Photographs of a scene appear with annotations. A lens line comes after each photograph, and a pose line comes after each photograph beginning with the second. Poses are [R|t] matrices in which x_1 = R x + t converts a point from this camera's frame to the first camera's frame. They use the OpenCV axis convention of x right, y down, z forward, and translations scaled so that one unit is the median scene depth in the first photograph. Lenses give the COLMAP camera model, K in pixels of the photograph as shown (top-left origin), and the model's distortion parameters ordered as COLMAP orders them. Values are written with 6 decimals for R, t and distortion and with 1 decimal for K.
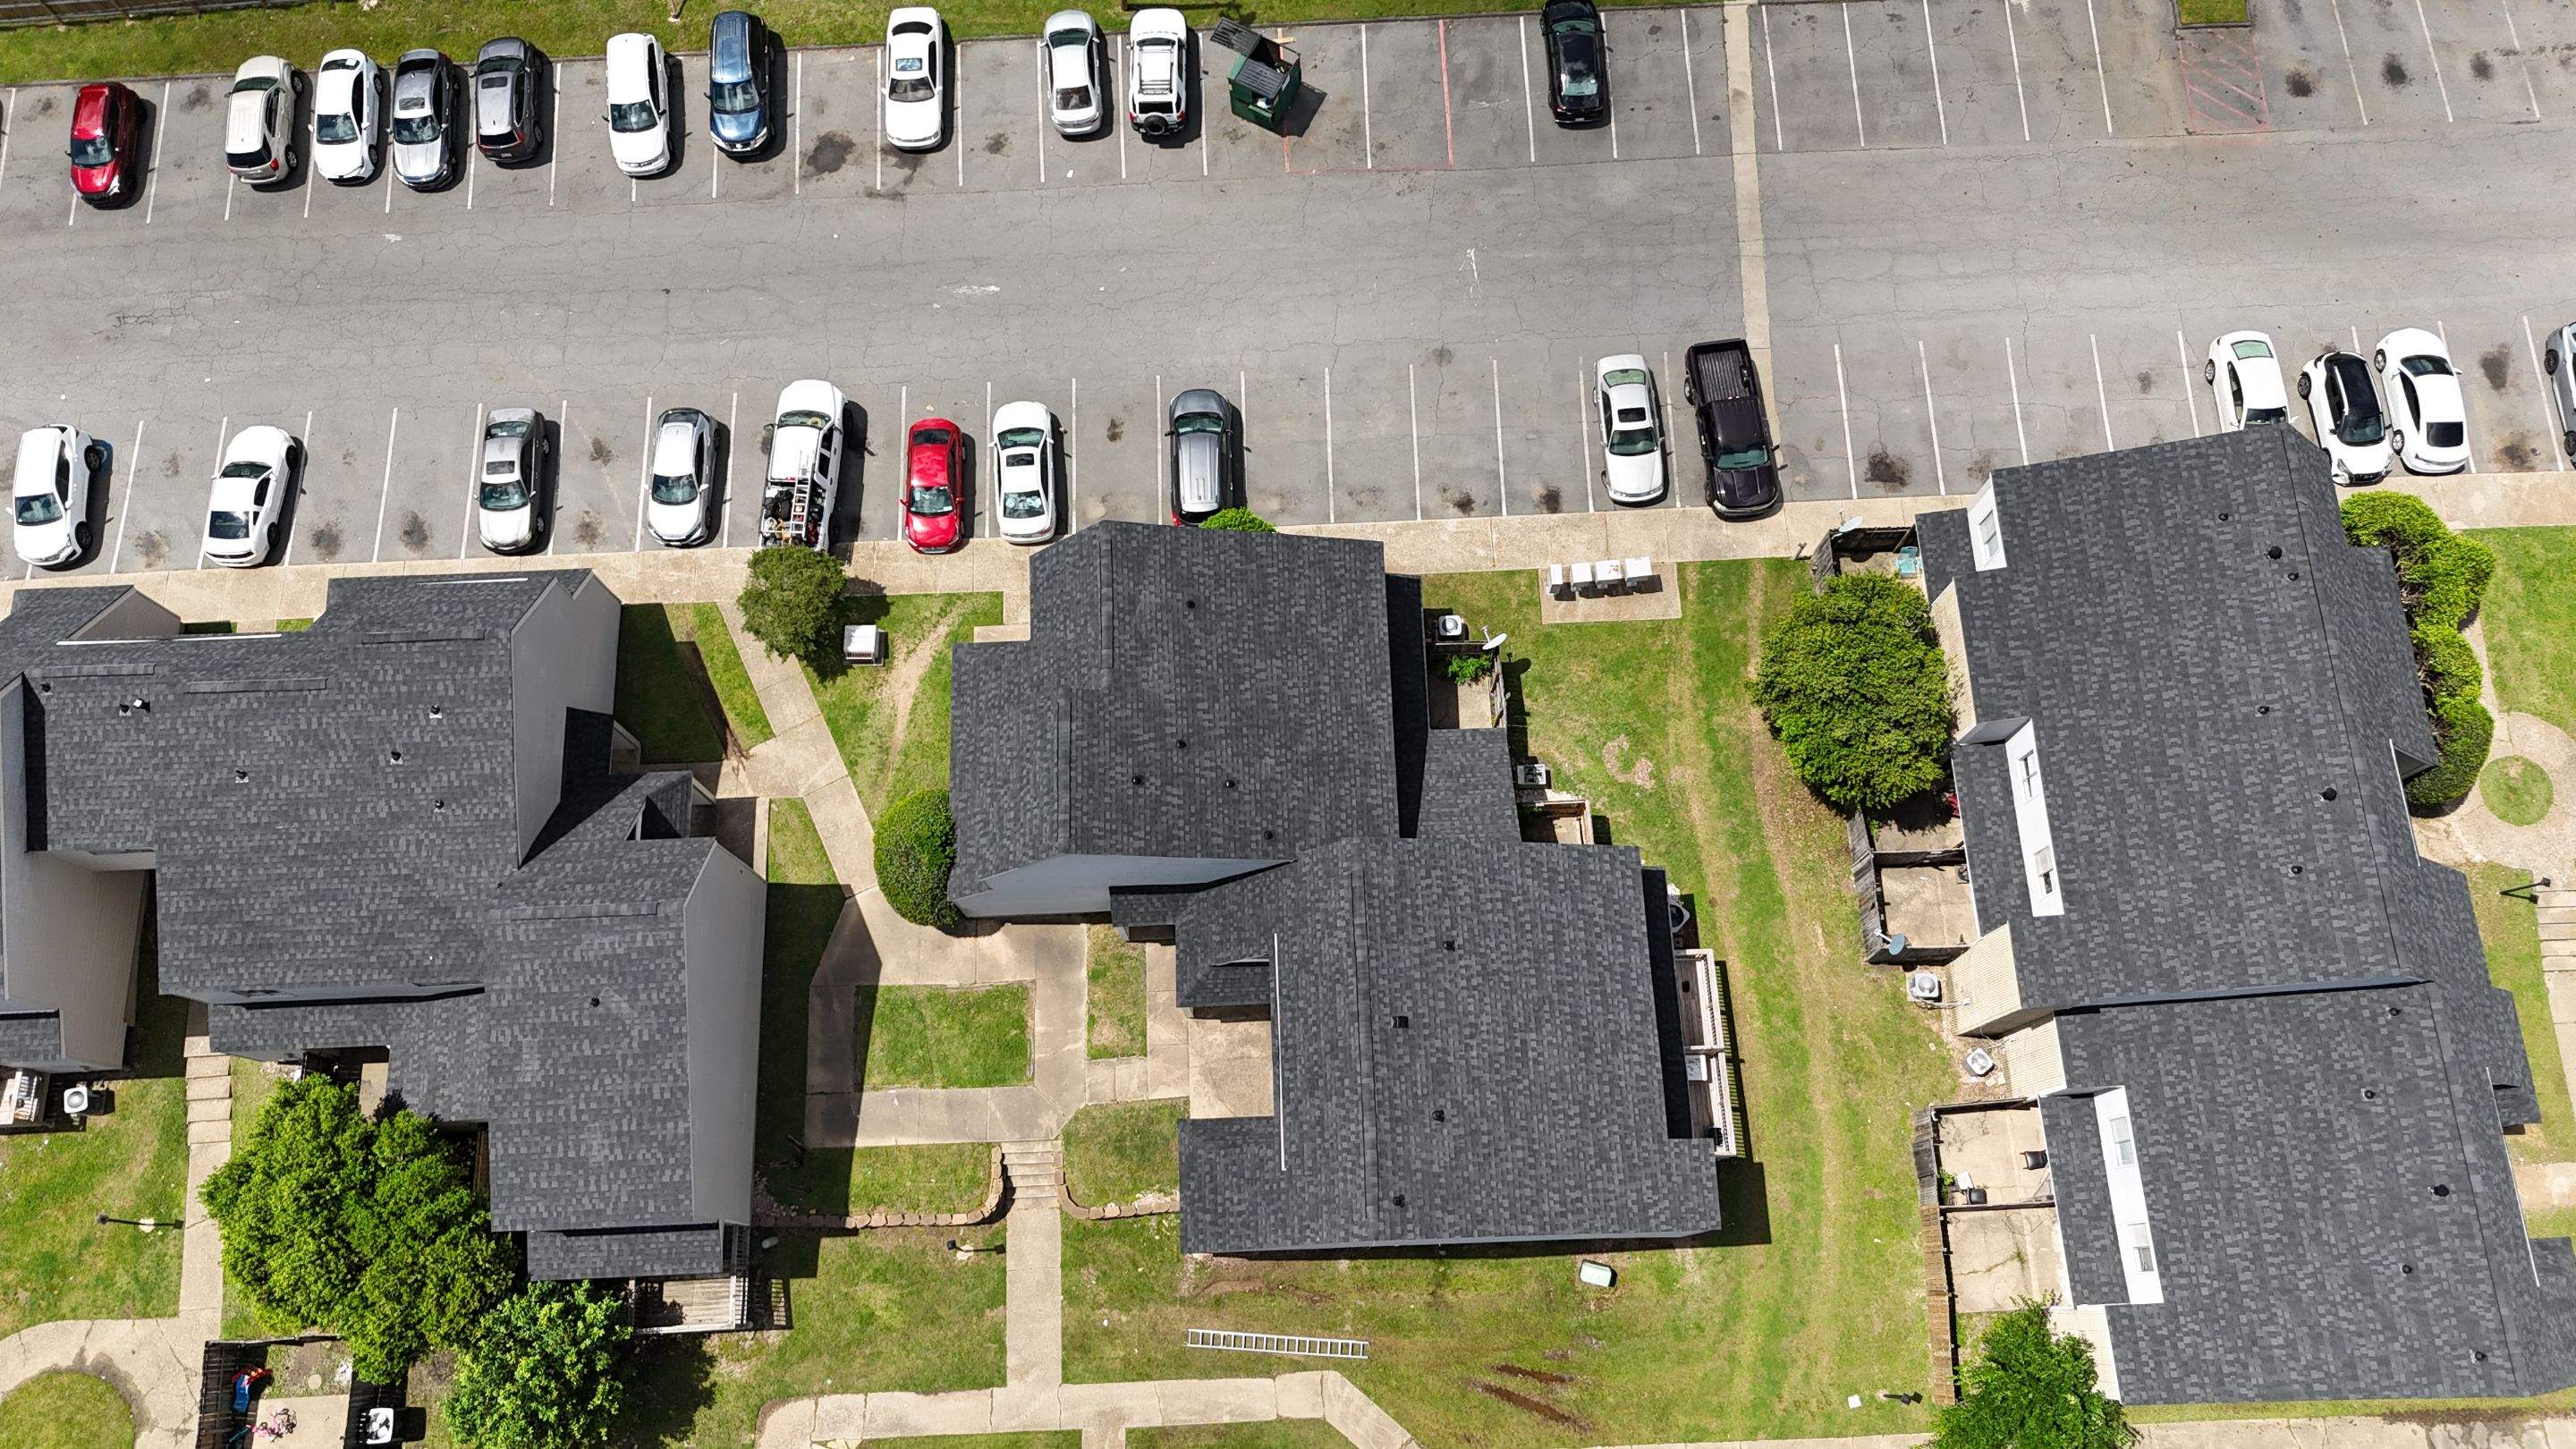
lens RADIAL K [[1906.6, 0, 1320.8], [0, 1906.6, 708.2], [0, 0, 1]] dist [0.088554, -0.078566]
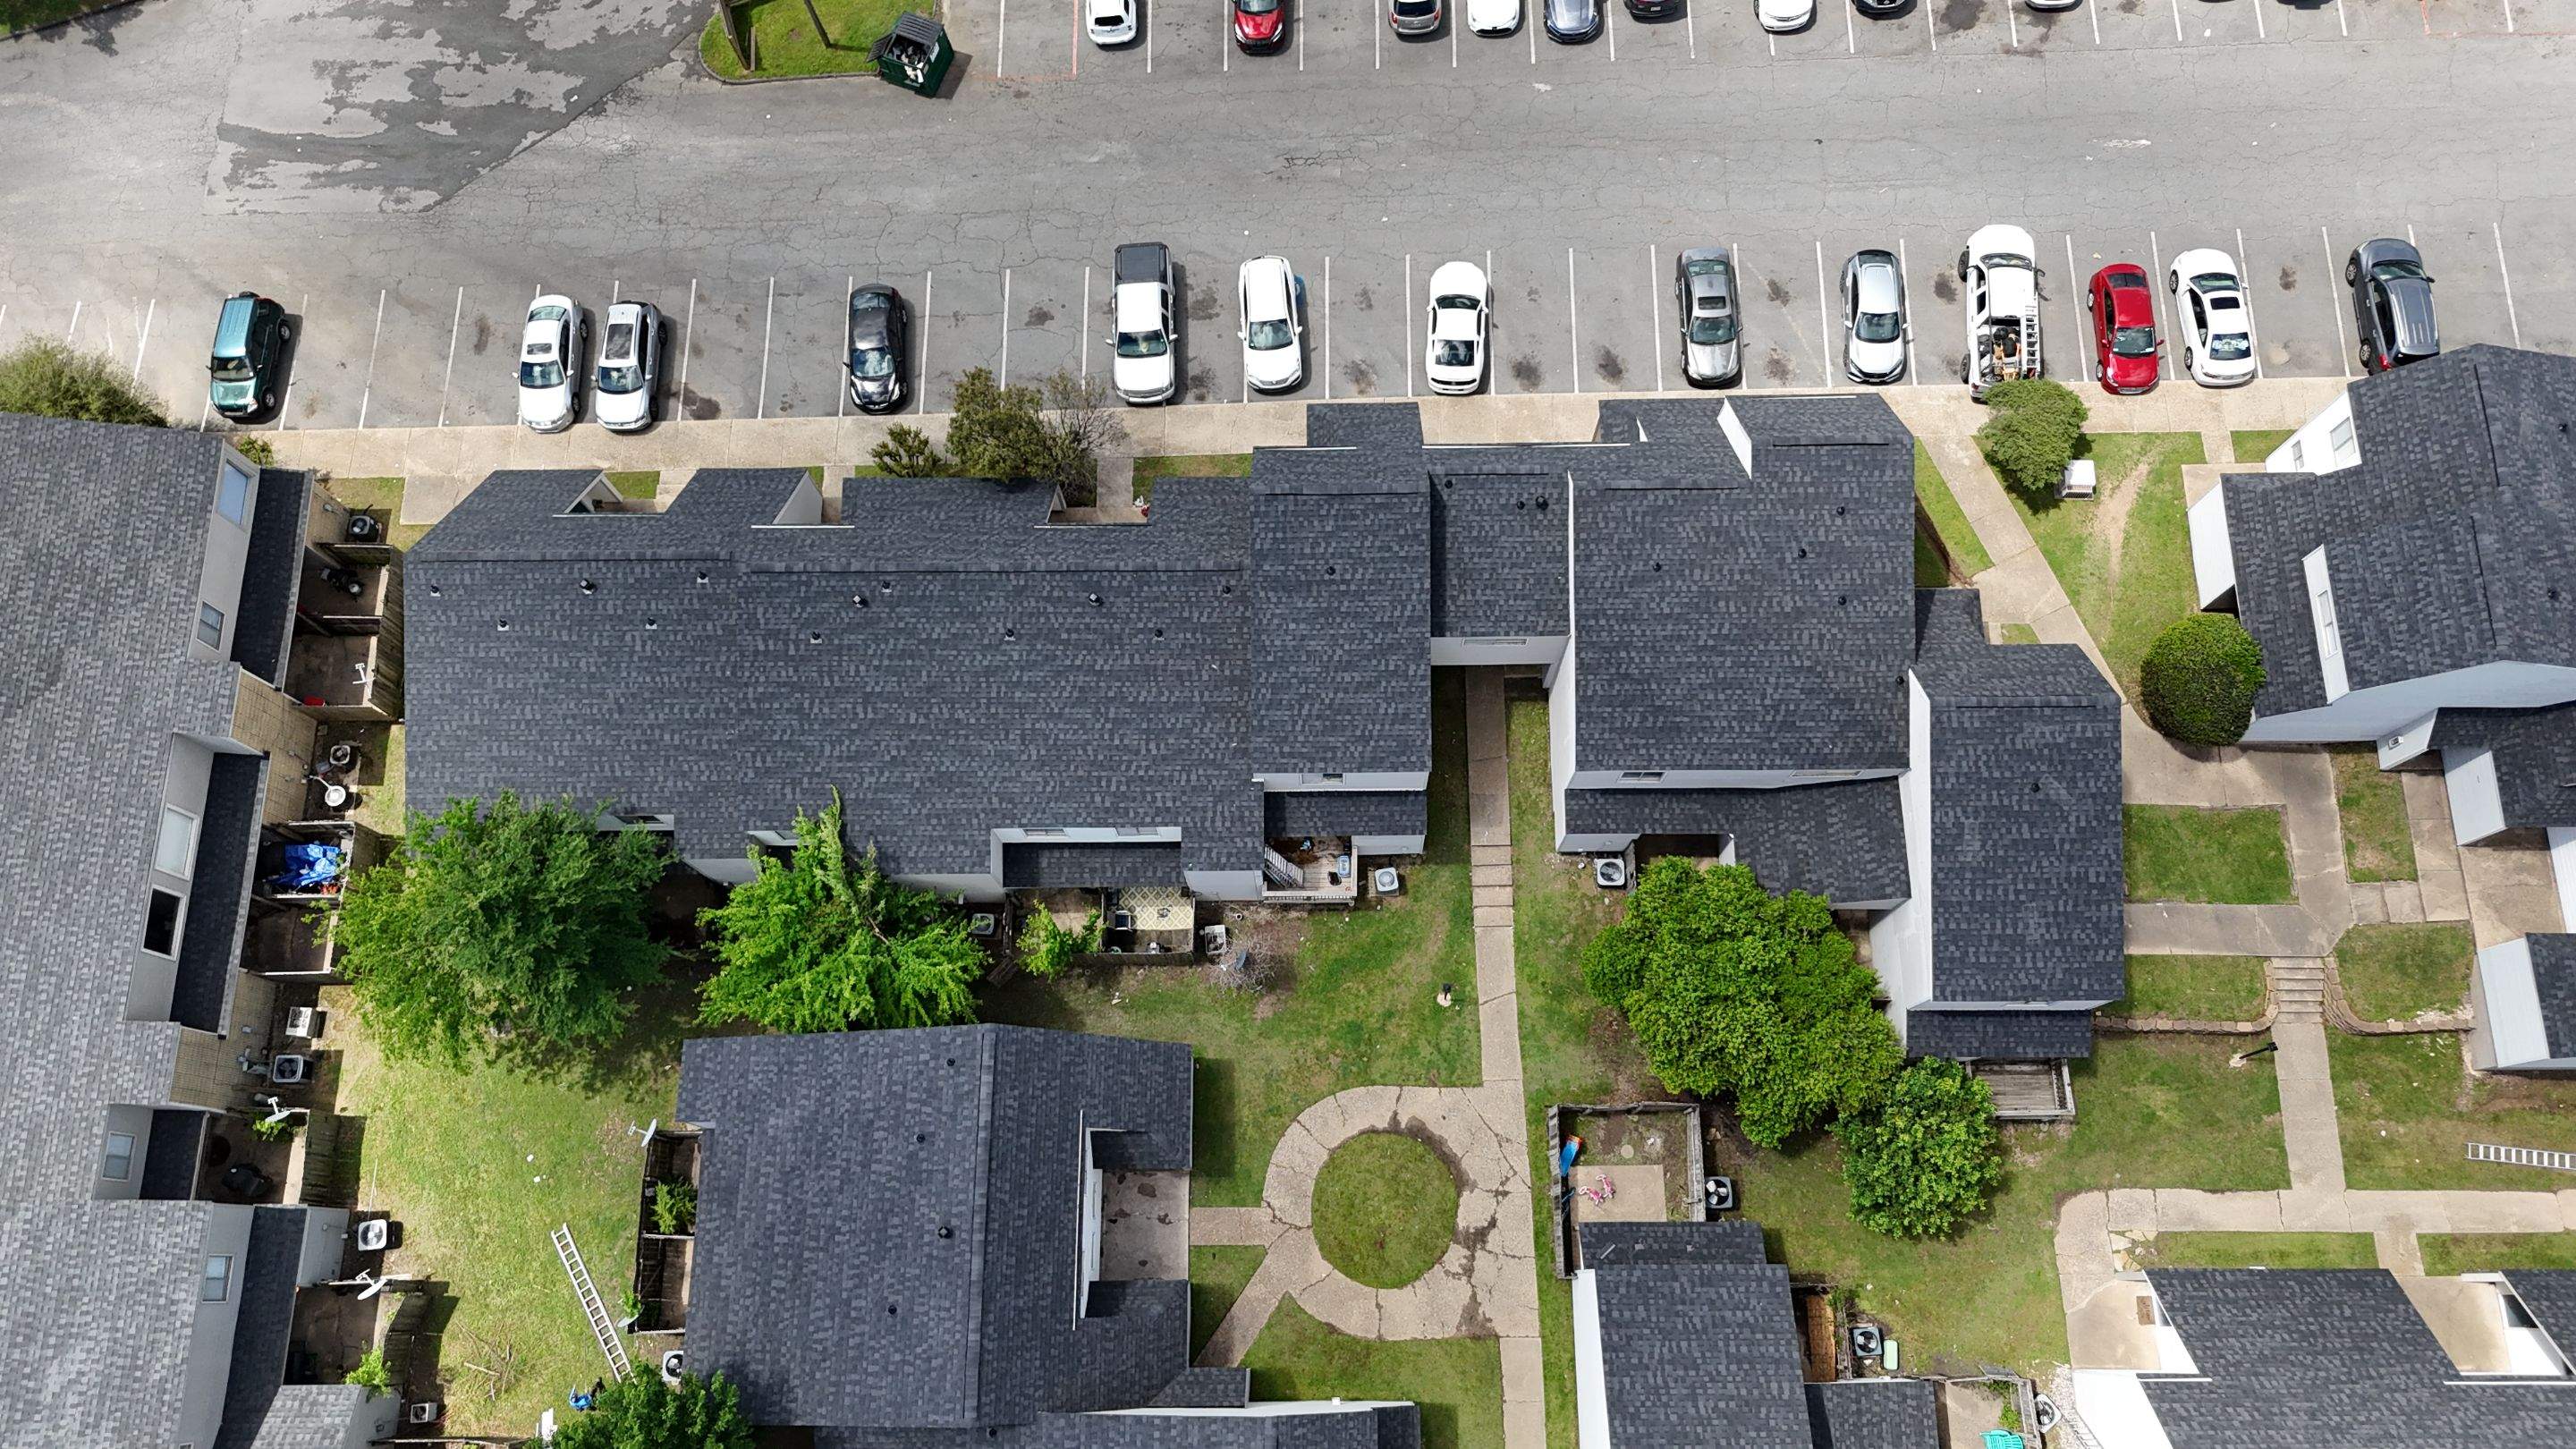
lens RADIAL K [[1906.6, 0, 1320.8], [0, 1906.6, 708.2], [0, 0, 1]] dist [0.088554, -0.078566]
pose [[0.999498, 0.031305, -0.004924, -0.684858], [-0.031261, 0.999473, 0.008745, 0.100858], [0.005196, -0.008587, 0.999950, -0.043327]]
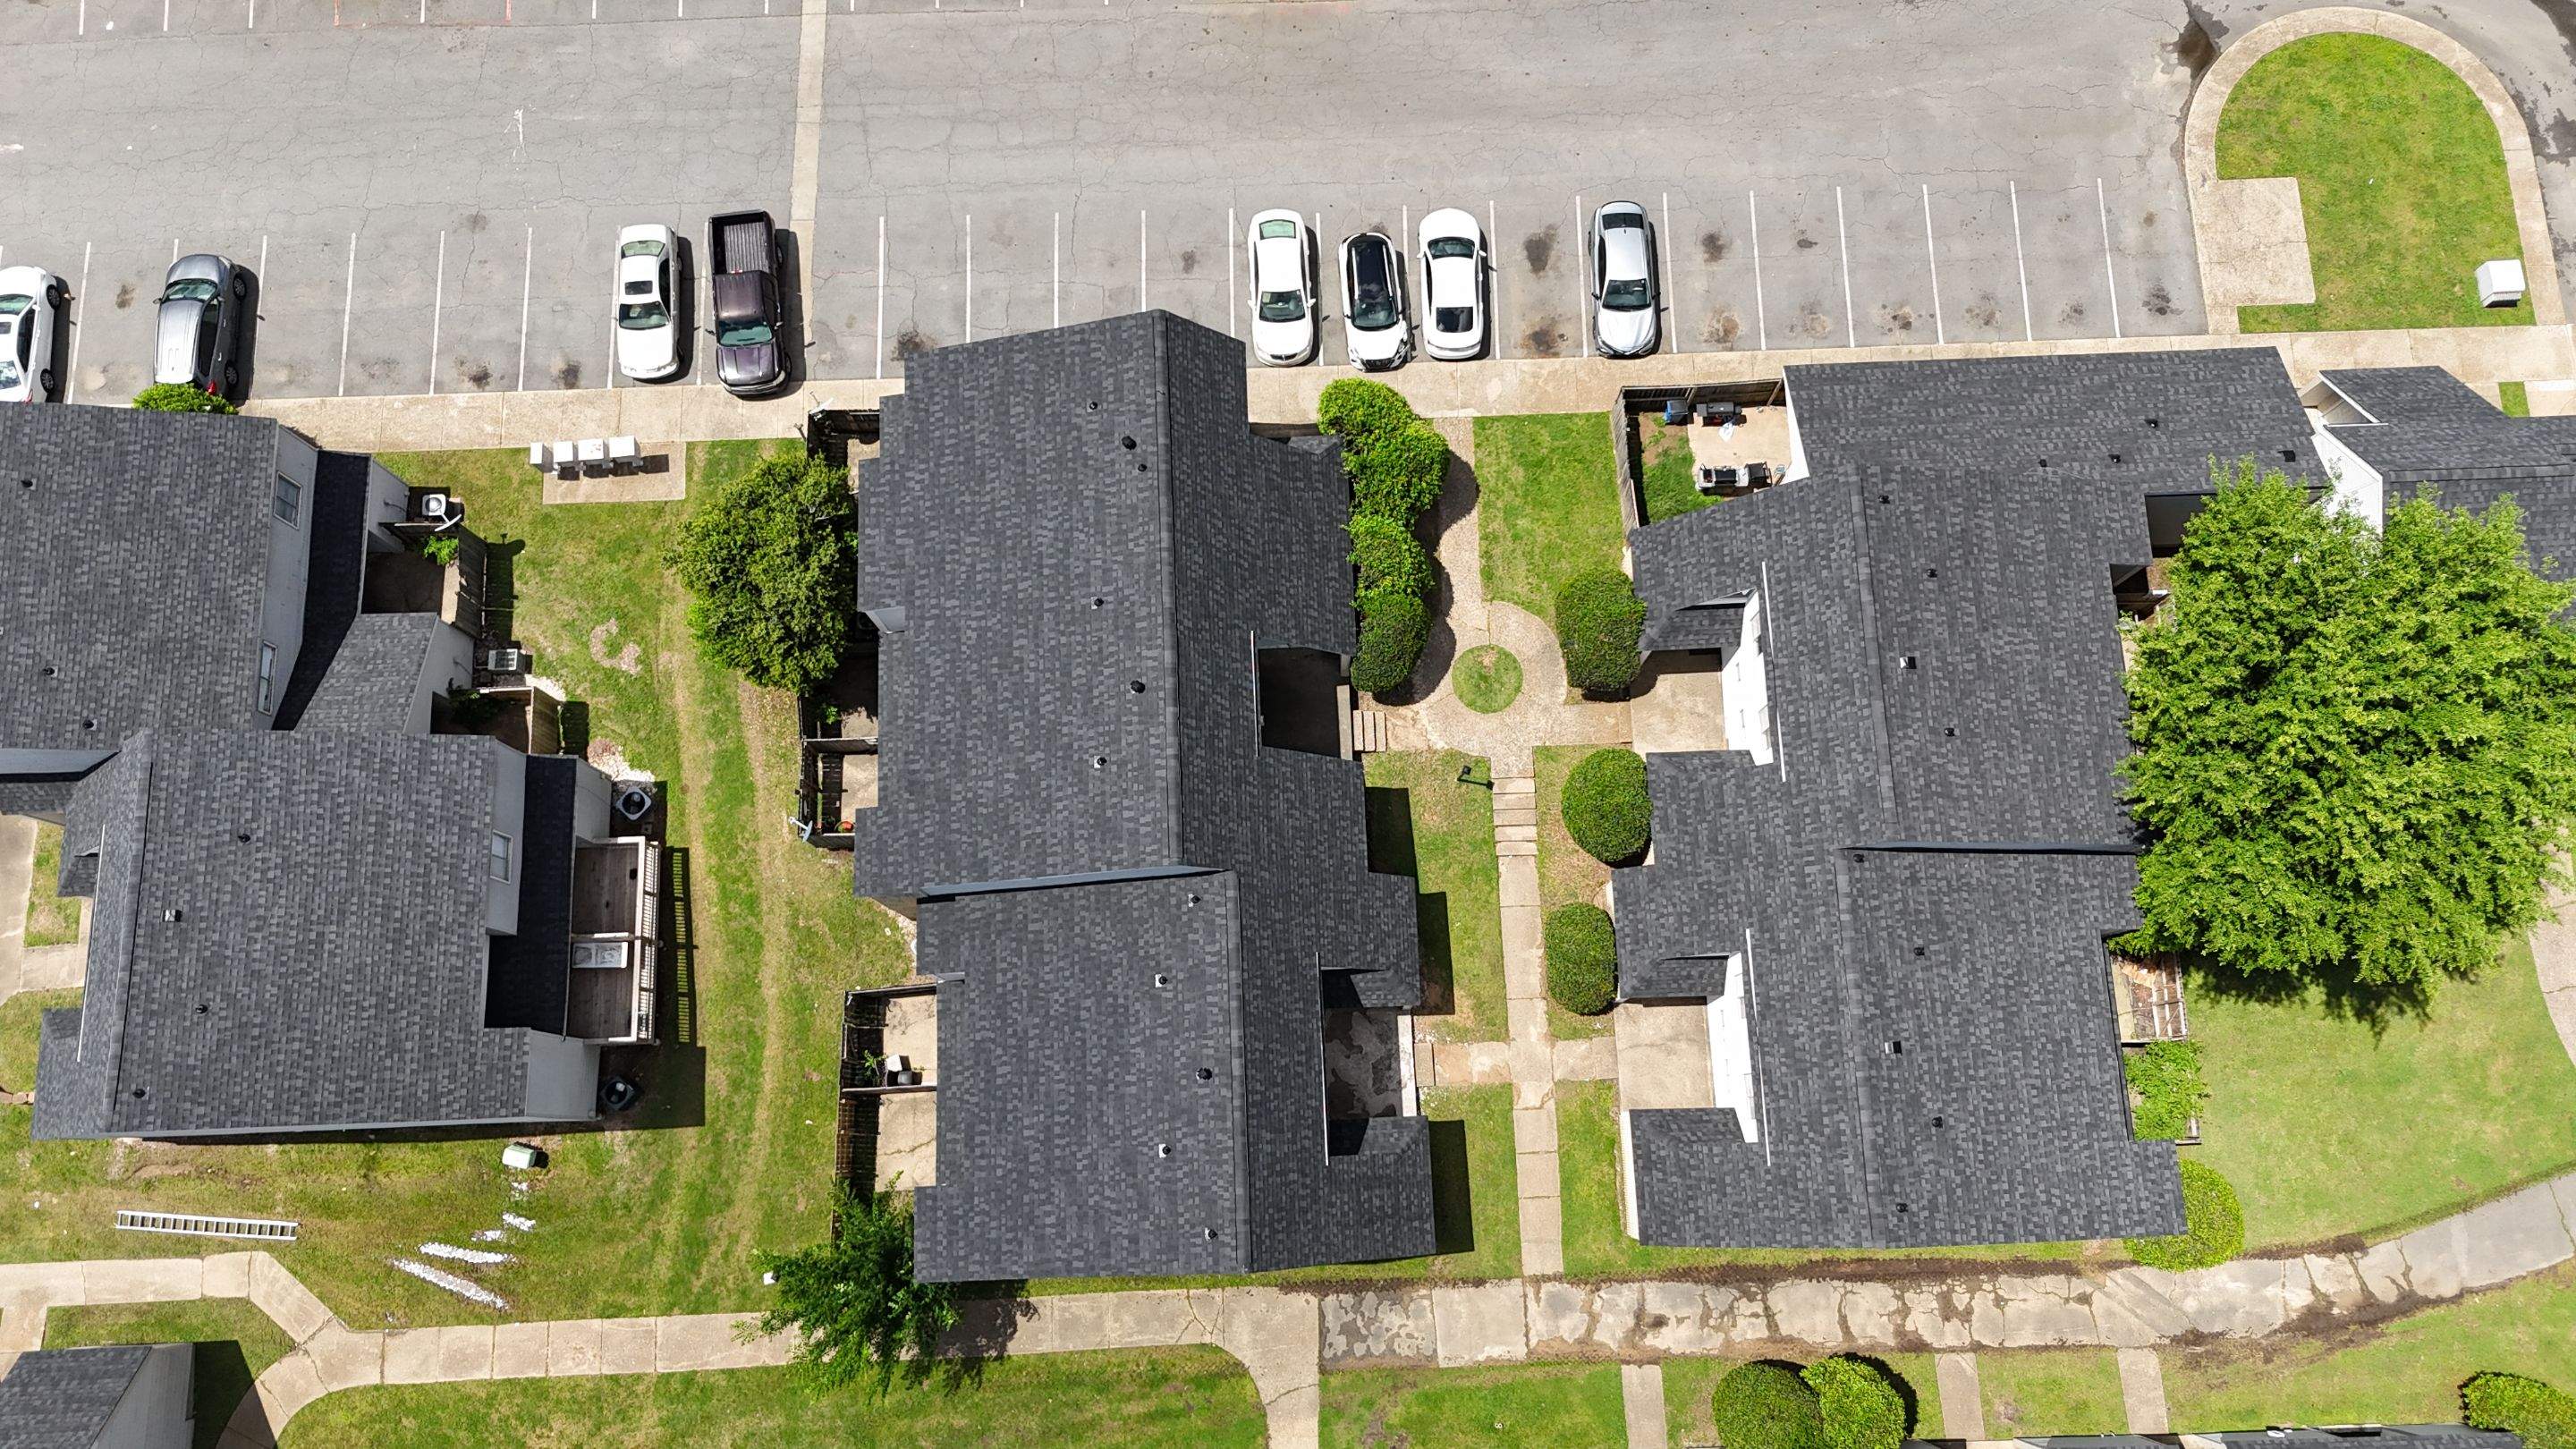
lens RADIAL K [[1906.6, 0, 1320.8], [0, 1906.6, 708.2], [0, 0, 1]] dist [0.088554, -0.078566]
pose [[0.999951, 0.005088, -0.008467, 0.565317], [-0.004431, 0.997113, 0.075808, -0.018102], [0.008828, -0.075767, 0.997086, 0.012468]]
